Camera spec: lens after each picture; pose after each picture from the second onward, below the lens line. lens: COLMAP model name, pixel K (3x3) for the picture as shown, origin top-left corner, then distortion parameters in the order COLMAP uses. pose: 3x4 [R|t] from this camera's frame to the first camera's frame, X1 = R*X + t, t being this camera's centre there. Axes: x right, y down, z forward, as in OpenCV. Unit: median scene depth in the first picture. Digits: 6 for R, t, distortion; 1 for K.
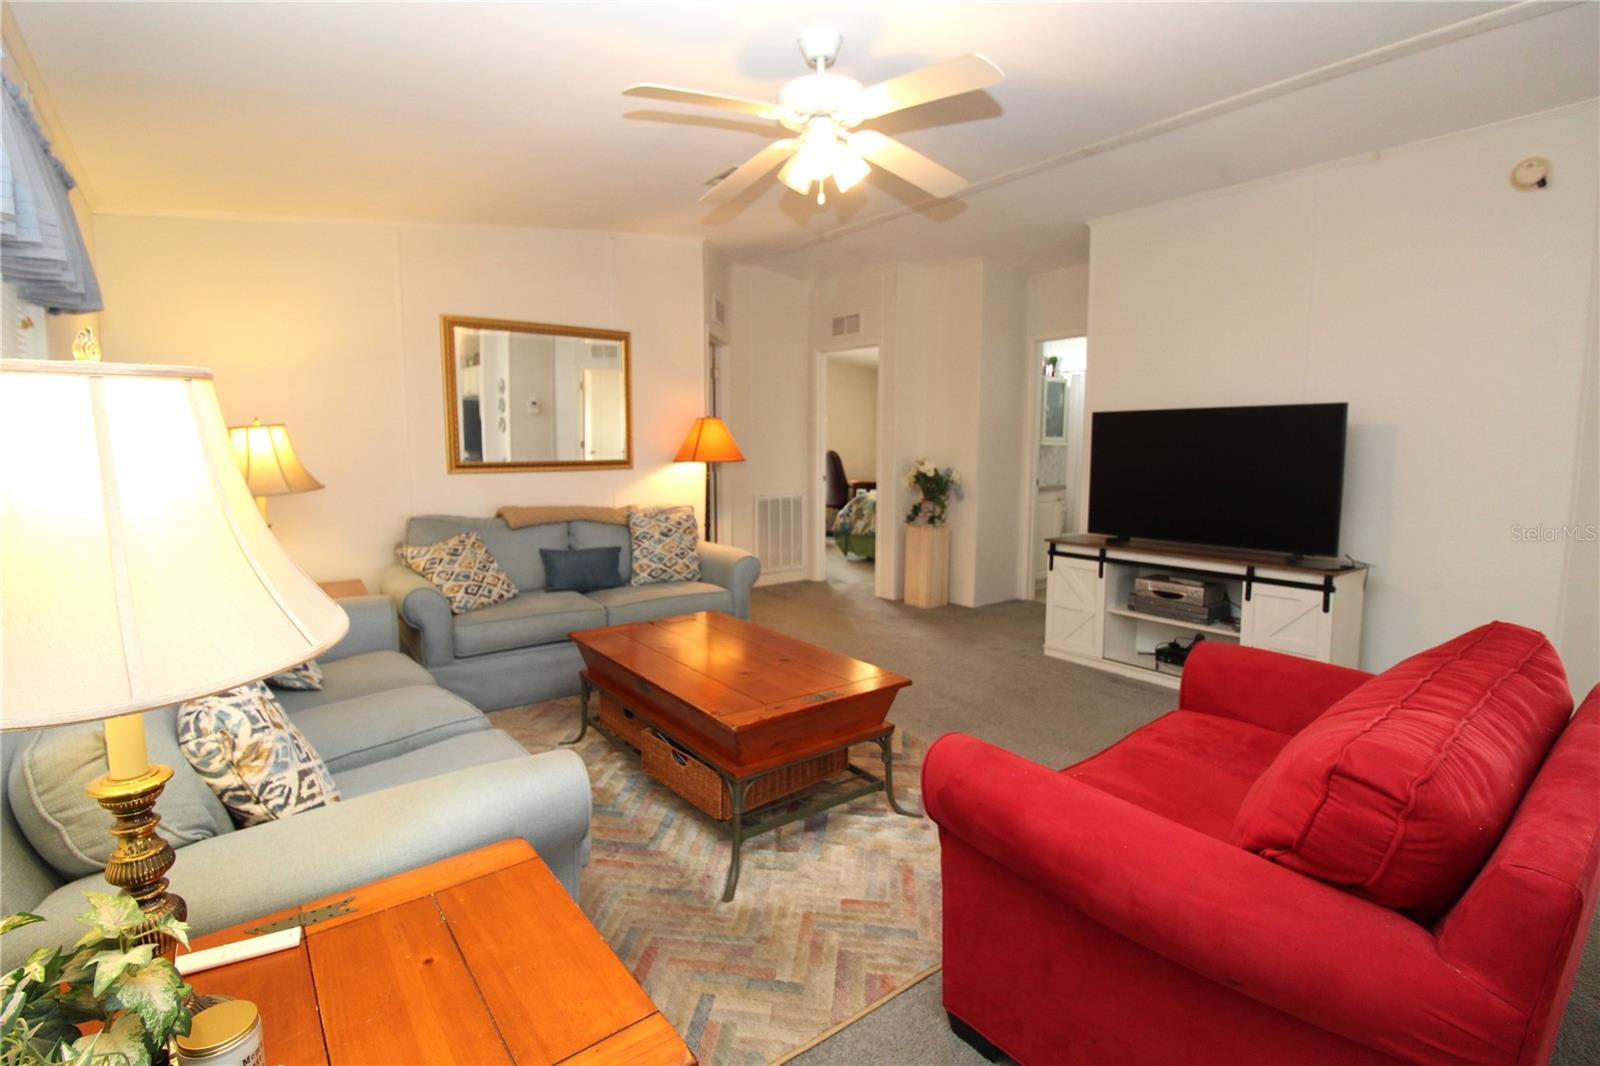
lens RADIAL K [[738.3, 0, 792.3], [0, 738.3, 523.2], [0, 0, 1]] dist [-0.002248, -0.011640]
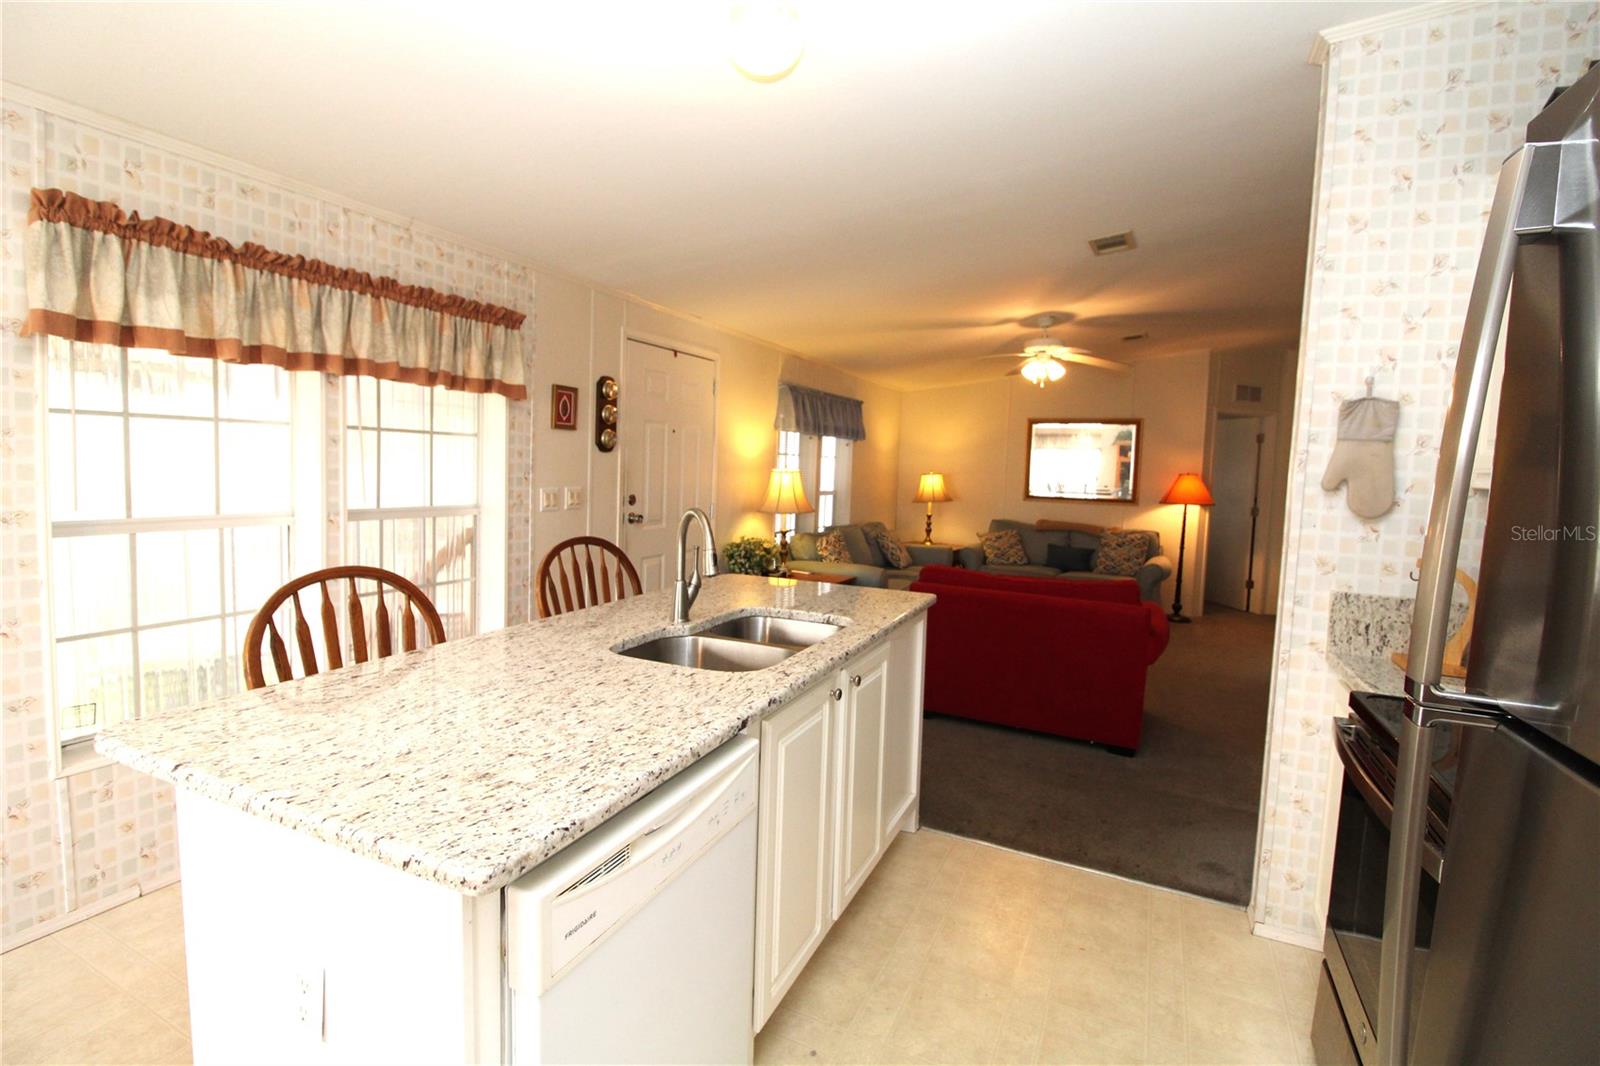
lens RADIAL K [[738.3, 0, 796.7], [0, 738.3, 520.5], [0, 0, 1]] dist [-0.002248, -0.011640]
pose [[0.439318, 0.082403, -0.894544, 0.979438], [-0.132085, 0.990886, 0.026410, 0.011917], [0.888568, 0.106554, 0.446198, -0.366573]]
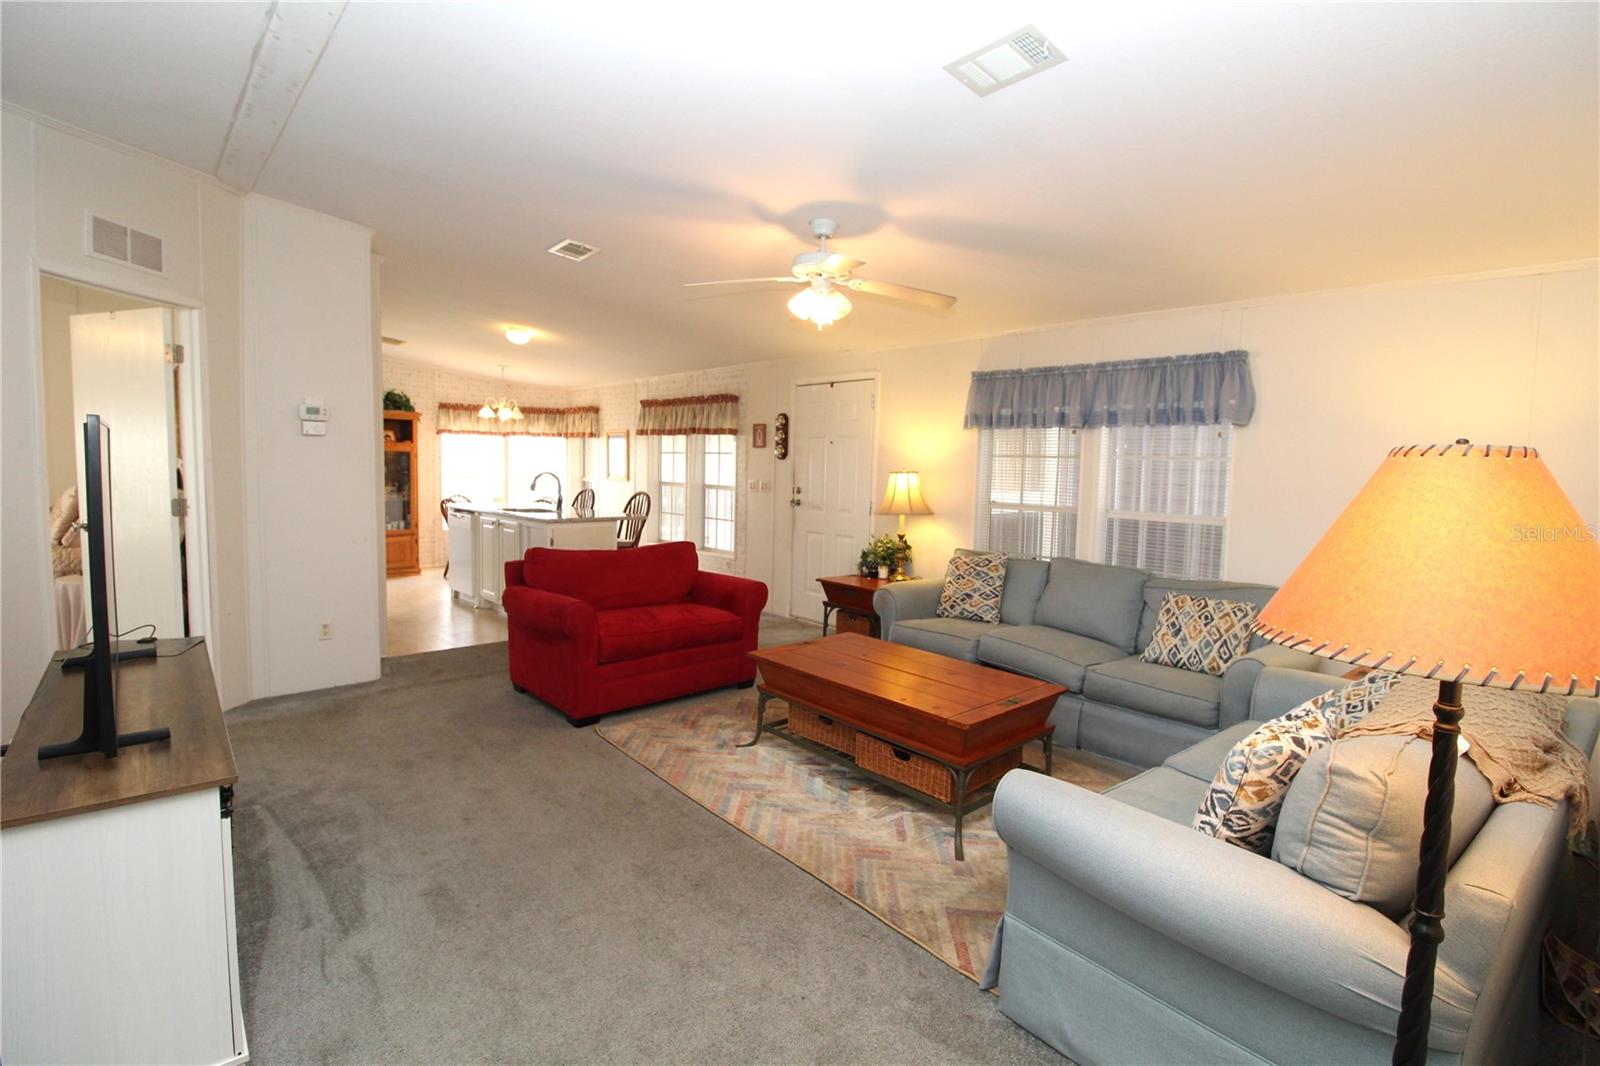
lens RADIAL K [[738.3, 0, 796.7], [0, 738.3, 520.1], [0, 0, 1]] dist [-0.002248, -0.011640]
pose [[-0.996633, -0.022664, -0.078796, 0.105606], [-0.036760, 0.982546, 0.182349, -0.176351], [0.073288, 0.184632, -0.980071, 1.378885]]
